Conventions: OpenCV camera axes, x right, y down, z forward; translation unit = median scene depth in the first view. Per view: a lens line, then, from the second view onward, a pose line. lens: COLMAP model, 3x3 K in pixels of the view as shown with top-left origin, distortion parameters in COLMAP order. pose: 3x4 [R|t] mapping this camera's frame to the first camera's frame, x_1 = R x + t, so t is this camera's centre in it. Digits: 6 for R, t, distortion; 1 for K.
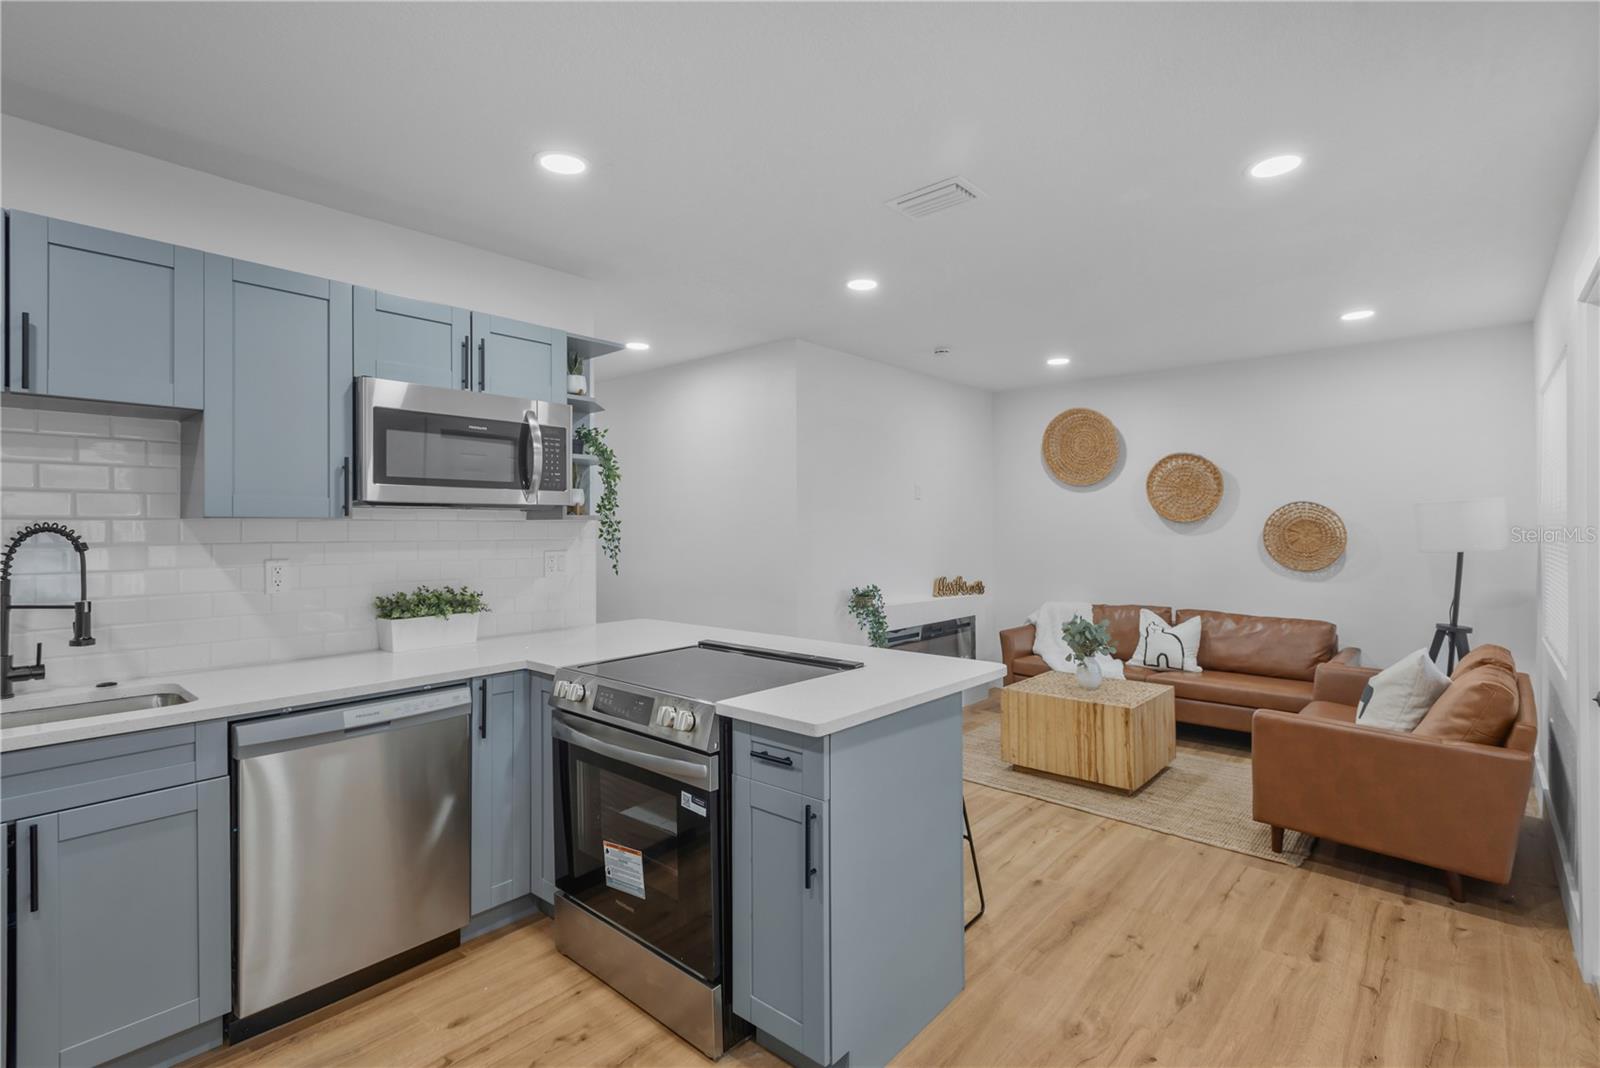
lens RADIAL K [[742.4, 0, 797.1], [0, 742.4, 526.1], [0, 0, 1]] dist [0.018512, -0.005205]
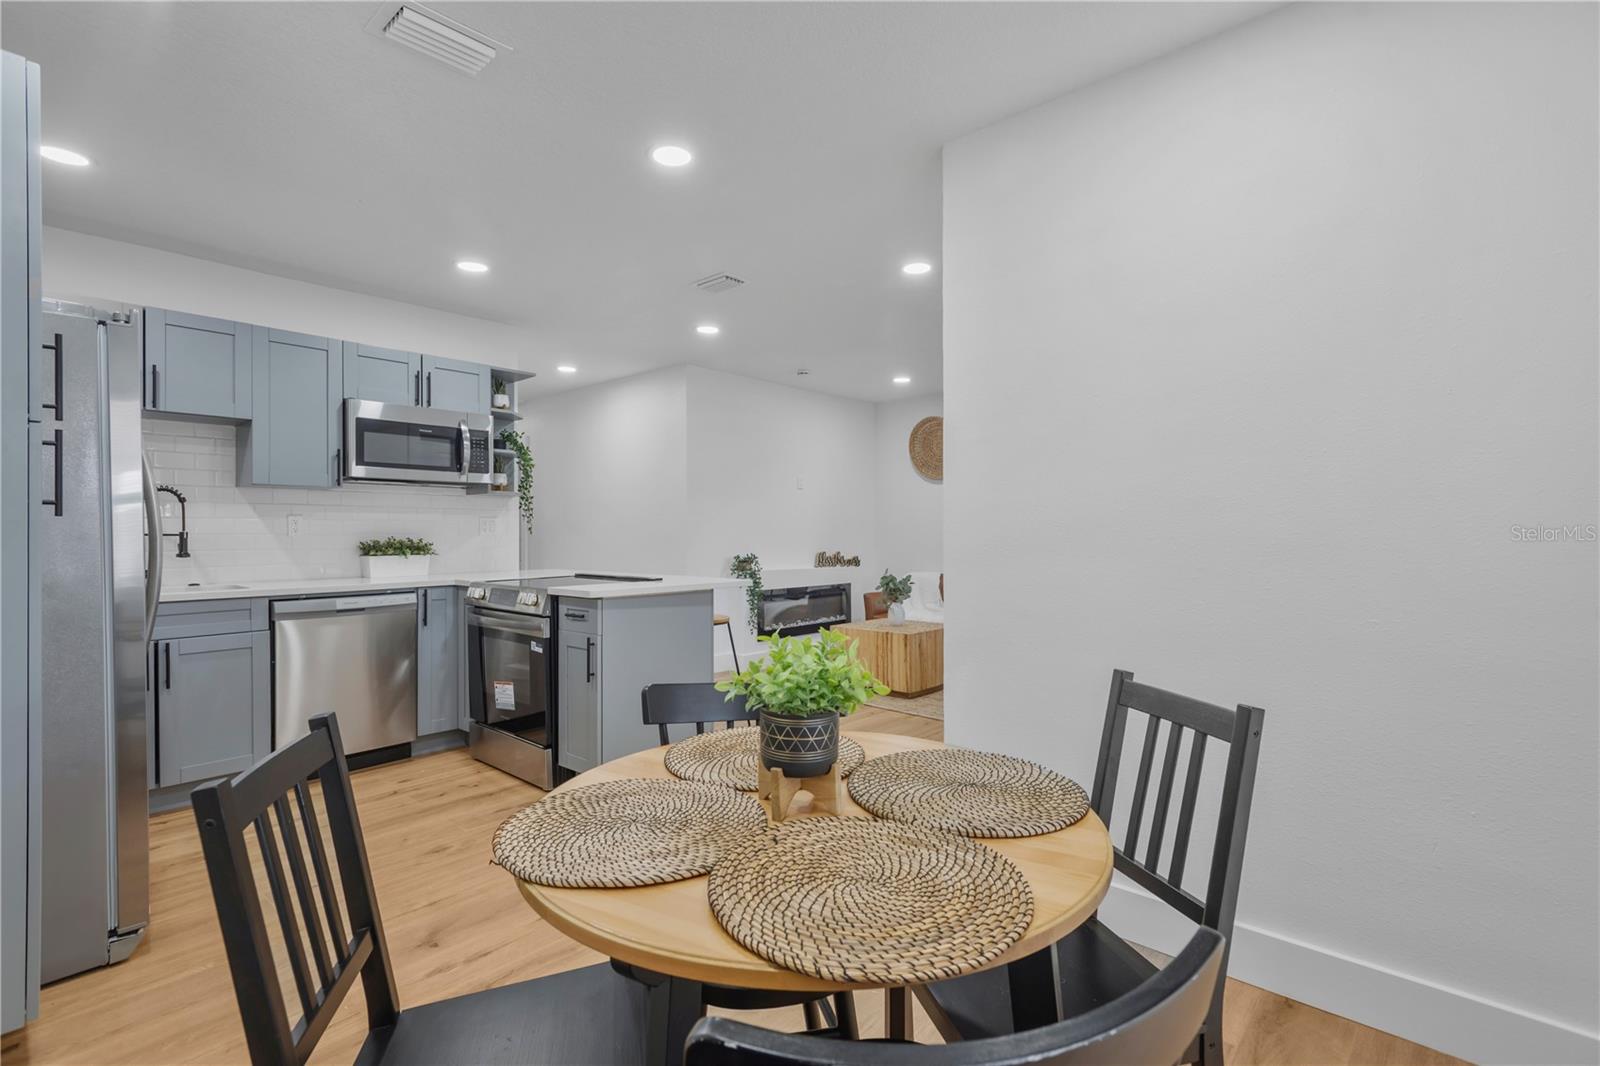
lens RADIAL K [[742.4, 0, 801.3], [0, 742.4, 535.1], [0, 0, 1]] dist [0.018512, -0.005205]
pose [[0.999993, 0.001729, -0.003266, 0.328920], [-0.001713, 0.999986, 0.004915, 0.069298], [0.003275, -0.004909, 0.999983, -0.499920]]
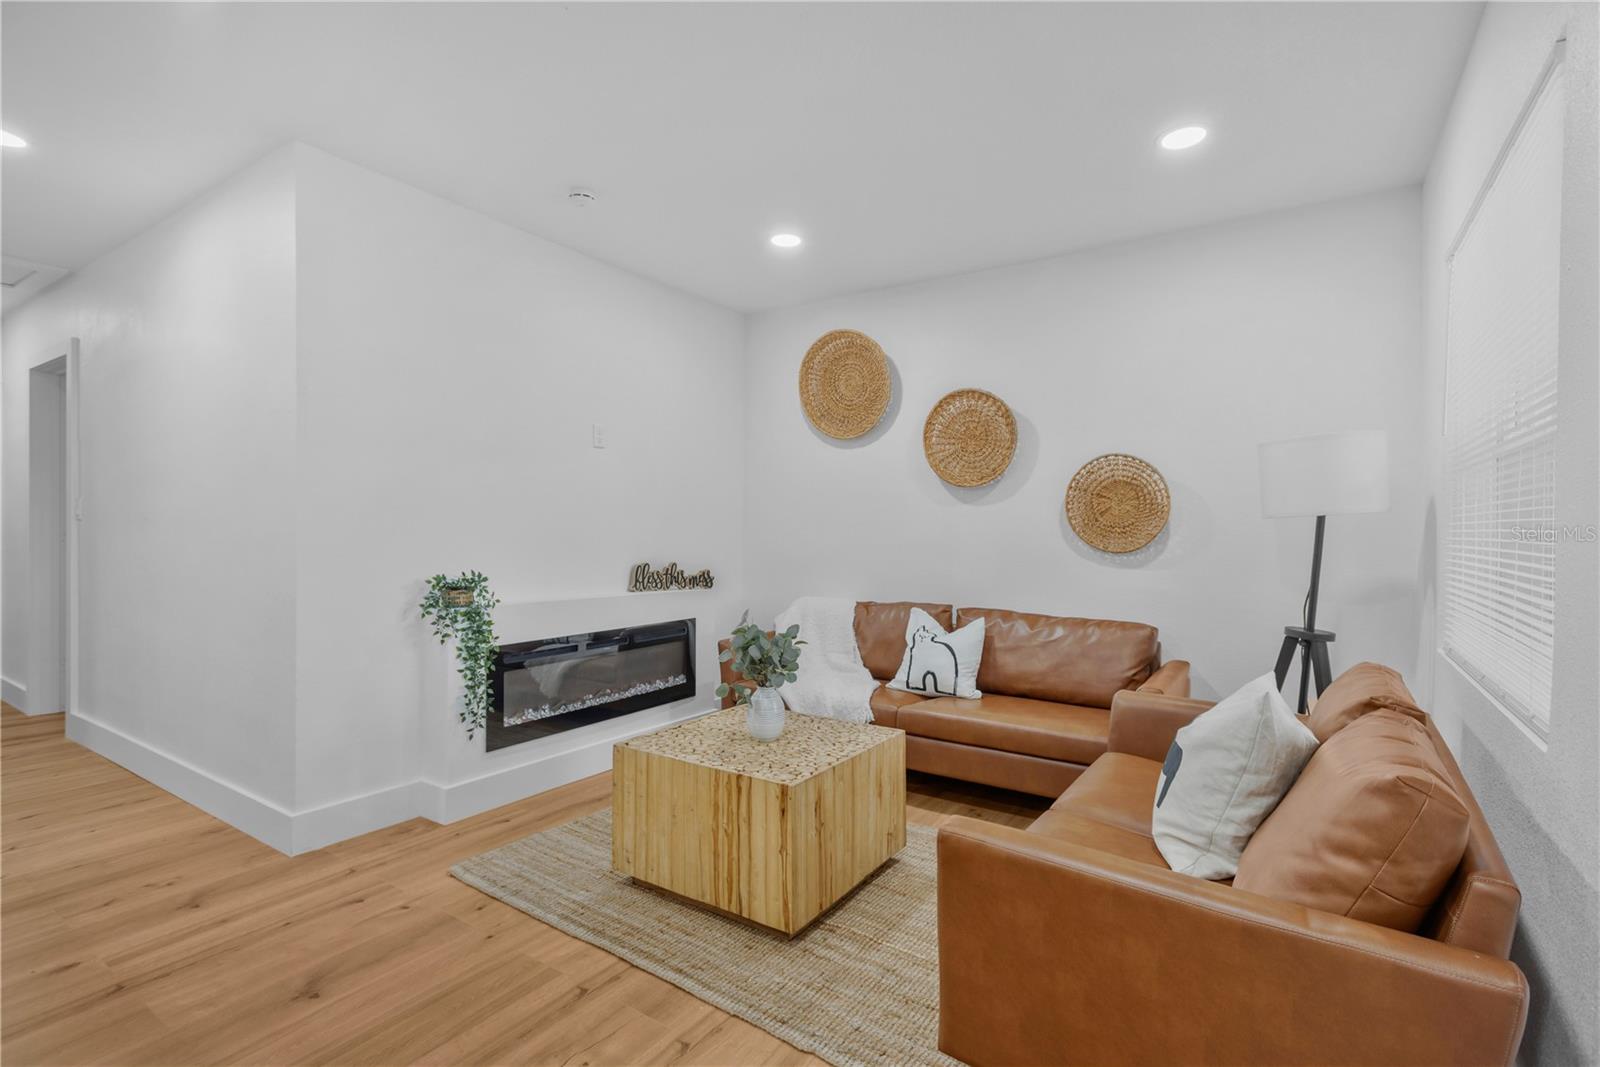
lens RADIAL K [[742.4, 0, 796.7], [0, 742.4, 537.5], [0, 0, 1]] dist [0.018512, -0.005205]
pose [[0.991020, 0.009422, 0.133380, 0.491480], [-0.011039, 0.999874, 0.011387, 0.070303], [-0.133256, -0.012757, 0.991000, 0.592686]]
